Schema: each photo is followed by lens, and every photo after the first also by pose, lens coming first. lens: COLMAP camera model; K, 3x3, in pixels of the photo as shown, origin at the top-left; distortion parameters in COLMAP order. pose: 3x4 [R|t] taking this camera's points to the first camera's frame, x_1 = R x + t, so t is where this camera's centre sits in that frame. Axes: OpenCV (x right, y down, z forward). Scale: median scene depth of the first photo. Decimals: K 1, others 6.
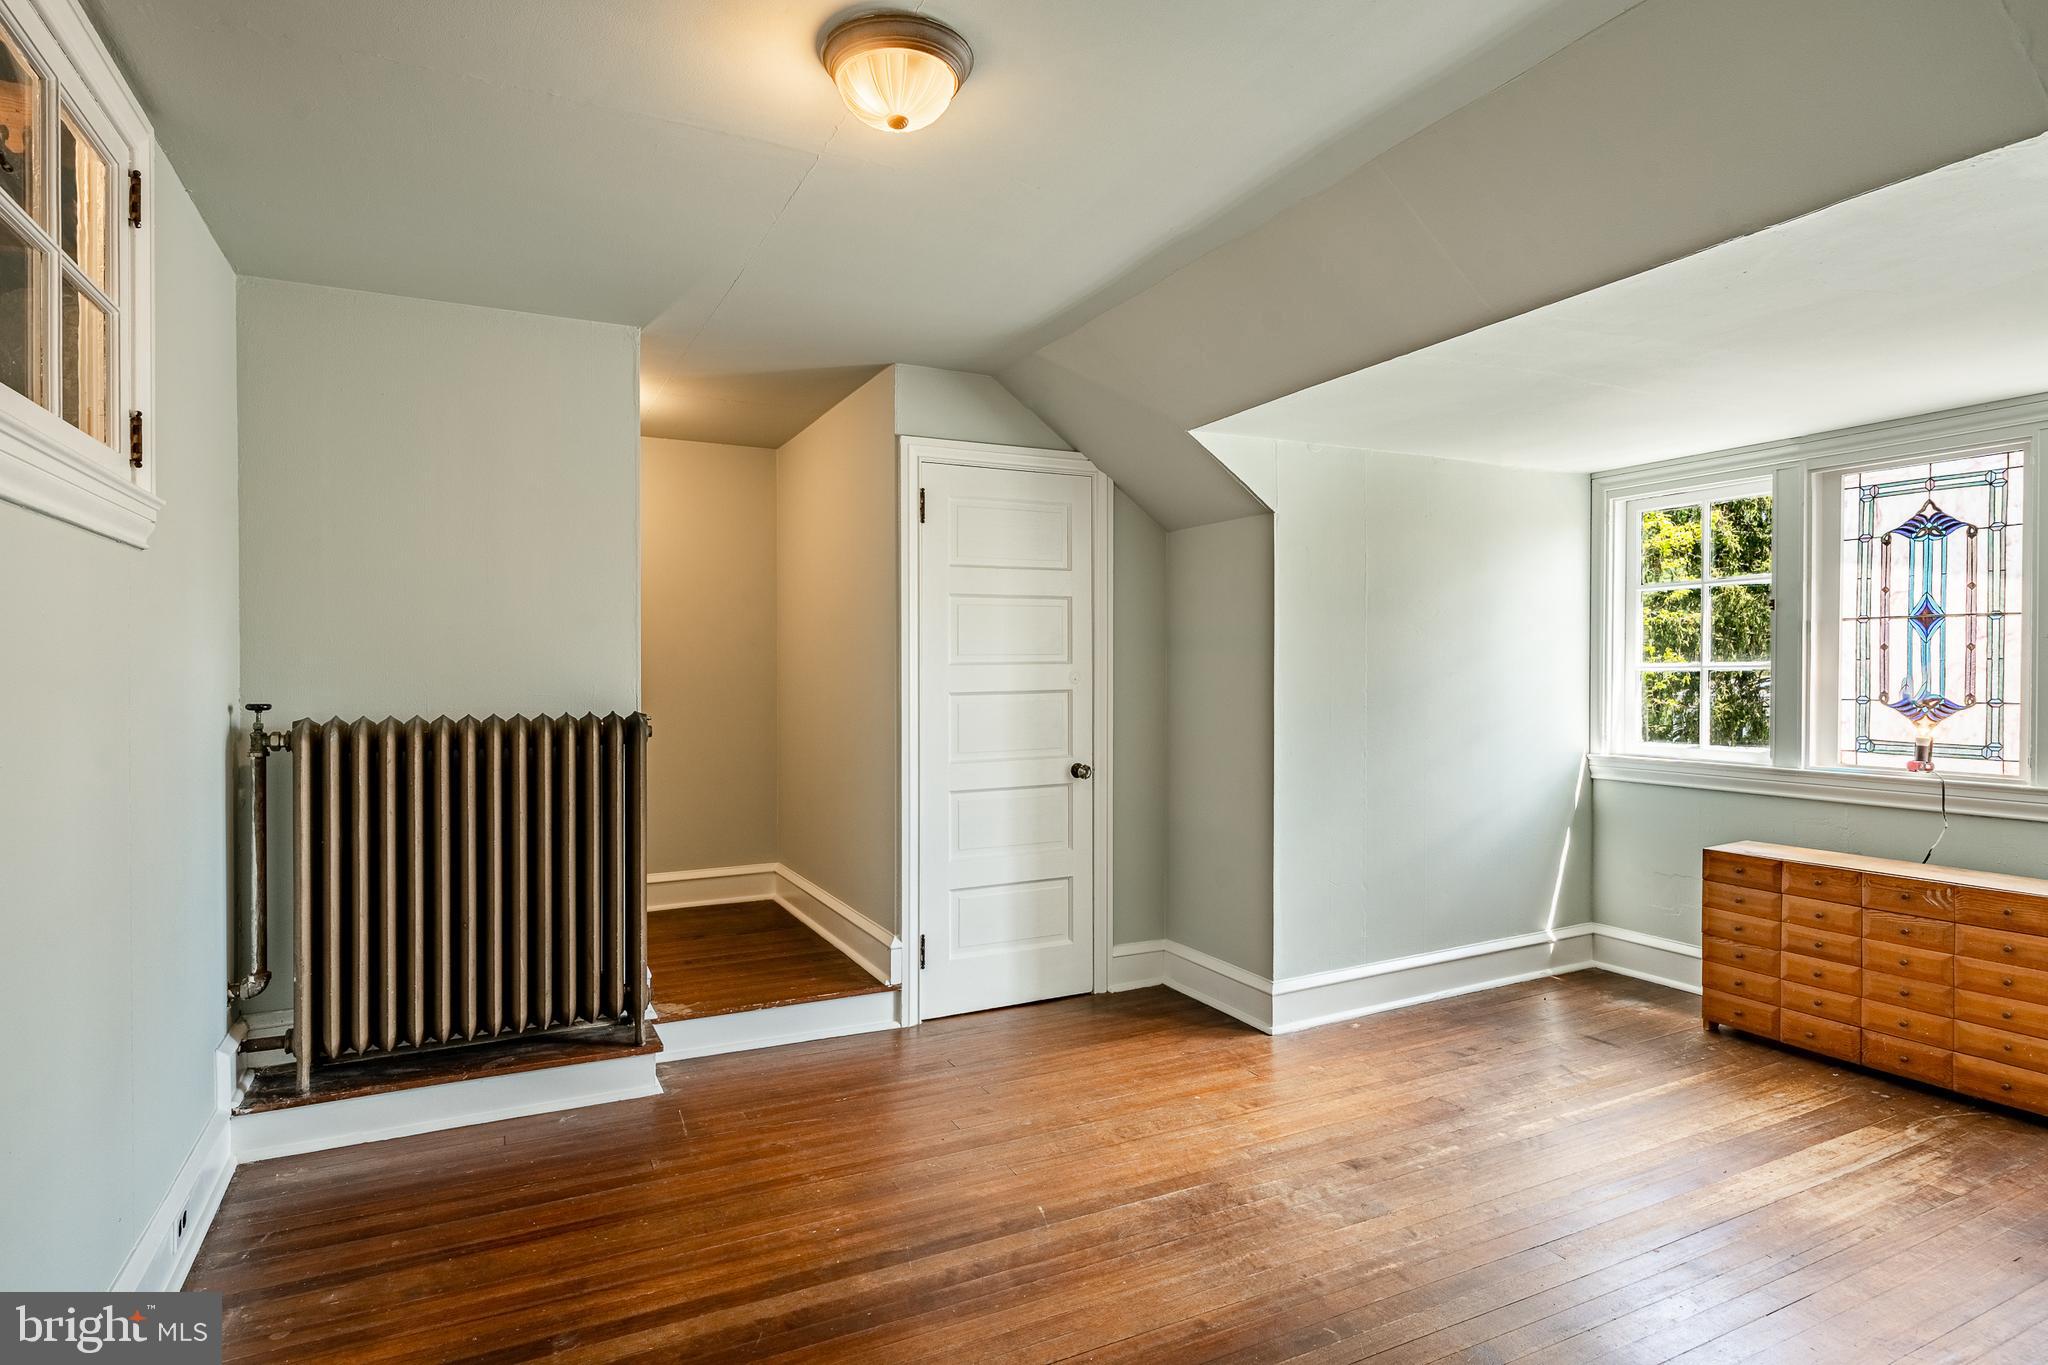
lens RADIAL K [[1083.1, 0, 1023.6], [0, 1083.1, 682.2], [0, 0, 1]] dist [-0.005965, 0.000637]
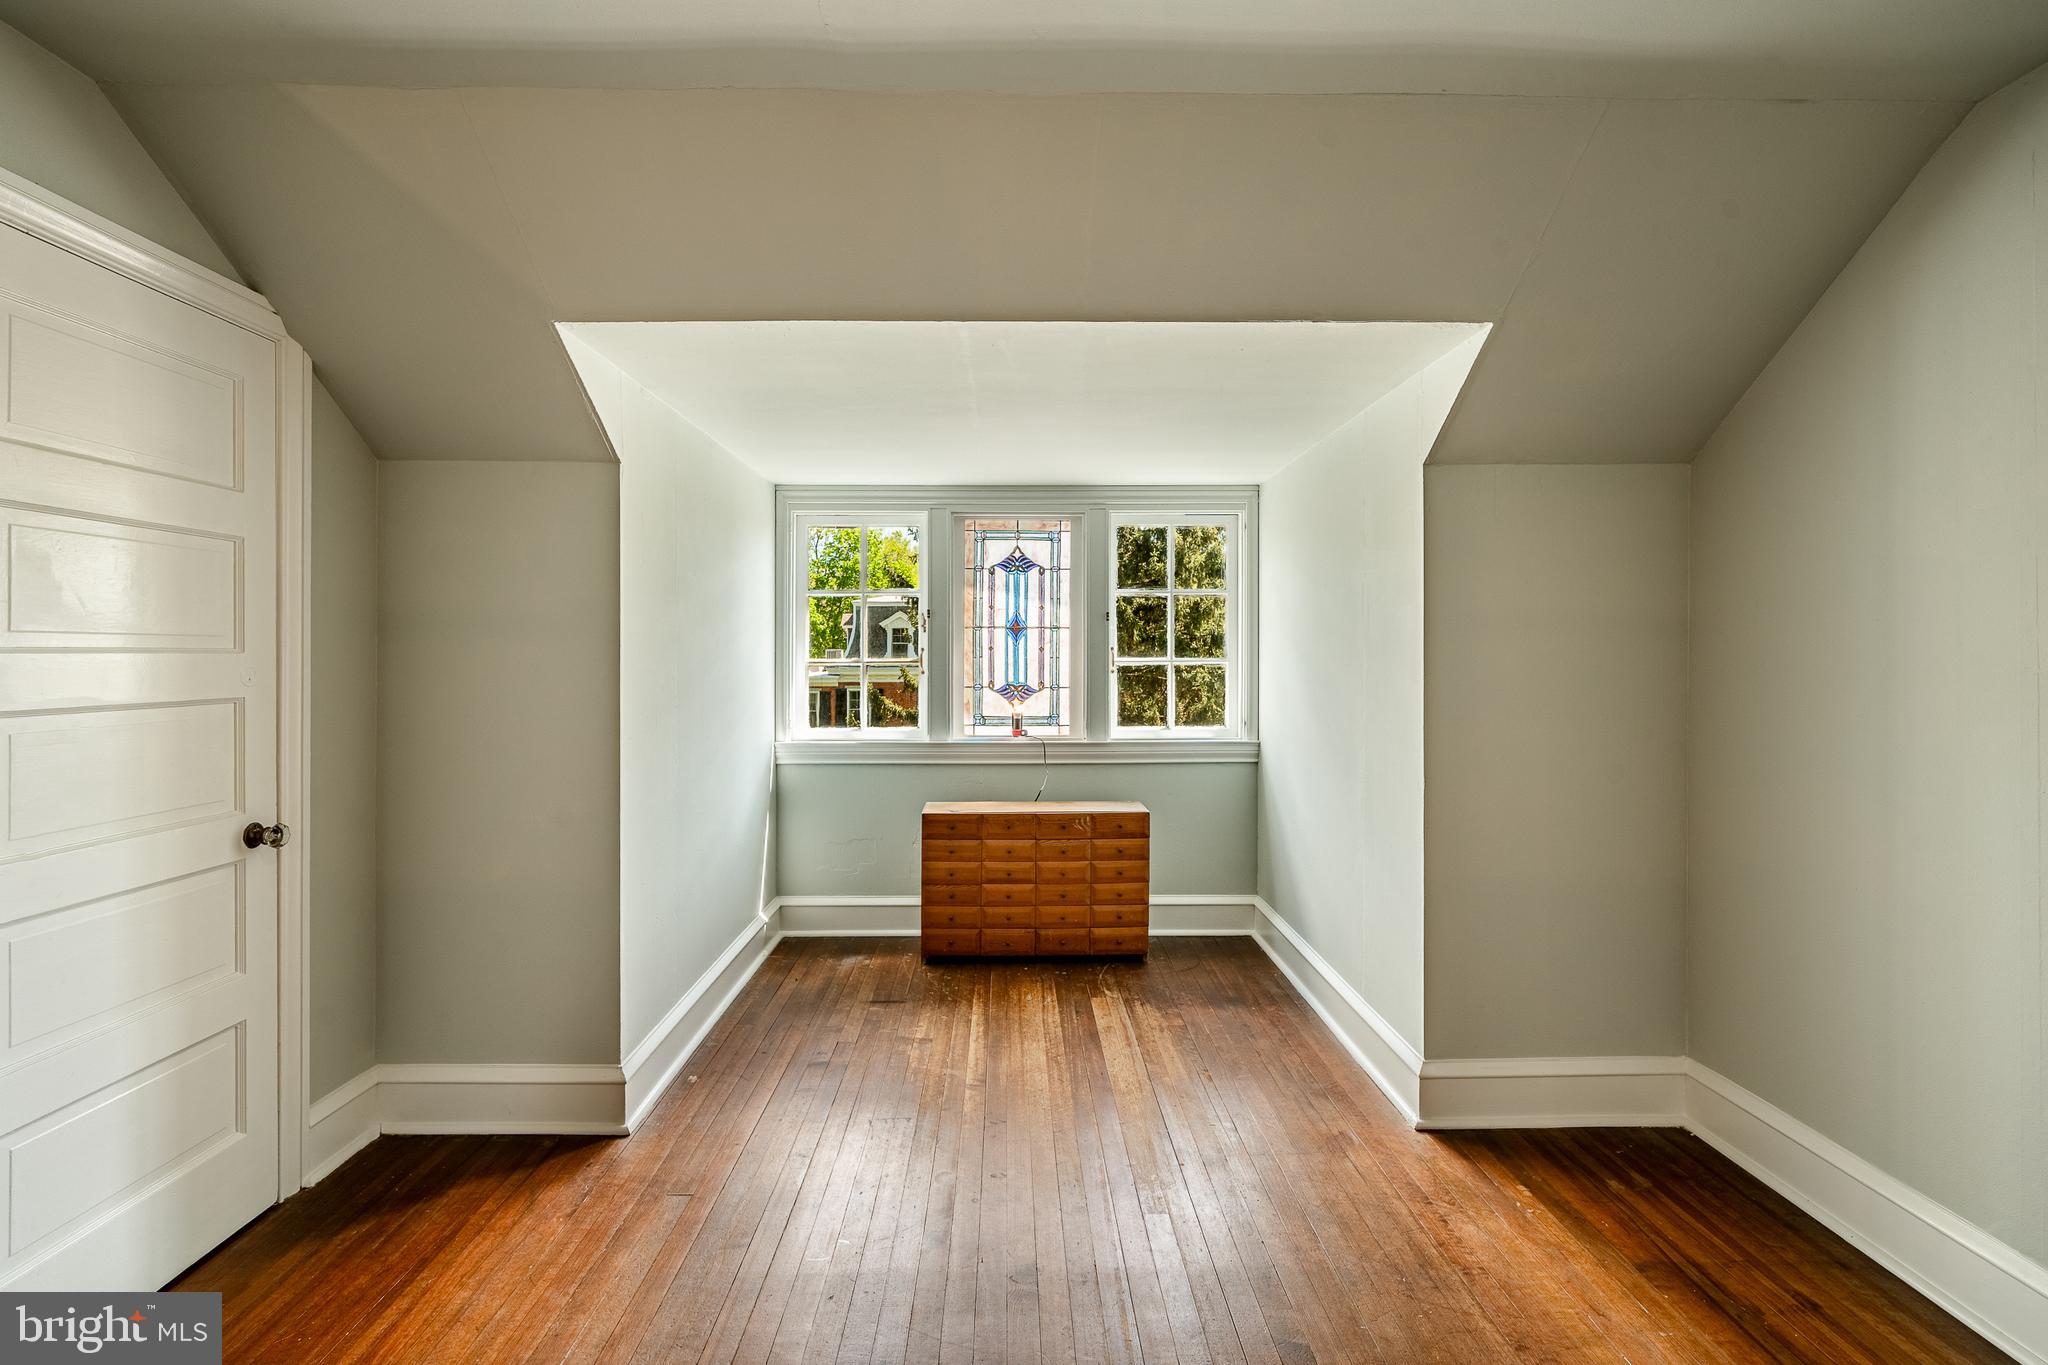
lens RADIAL K [[913.4, 0, 1023.9], [0, 913.4, 666.9], [0, 0, 1]] dist [0.000784, 0.000395]
pose [[0.434542, -0.001088, 0.900651, -0.244575], [0.009079, 0.999954, -0.003173, -0.005070], [-0.900606, 0.009556, 0.434532, 0.467795]]
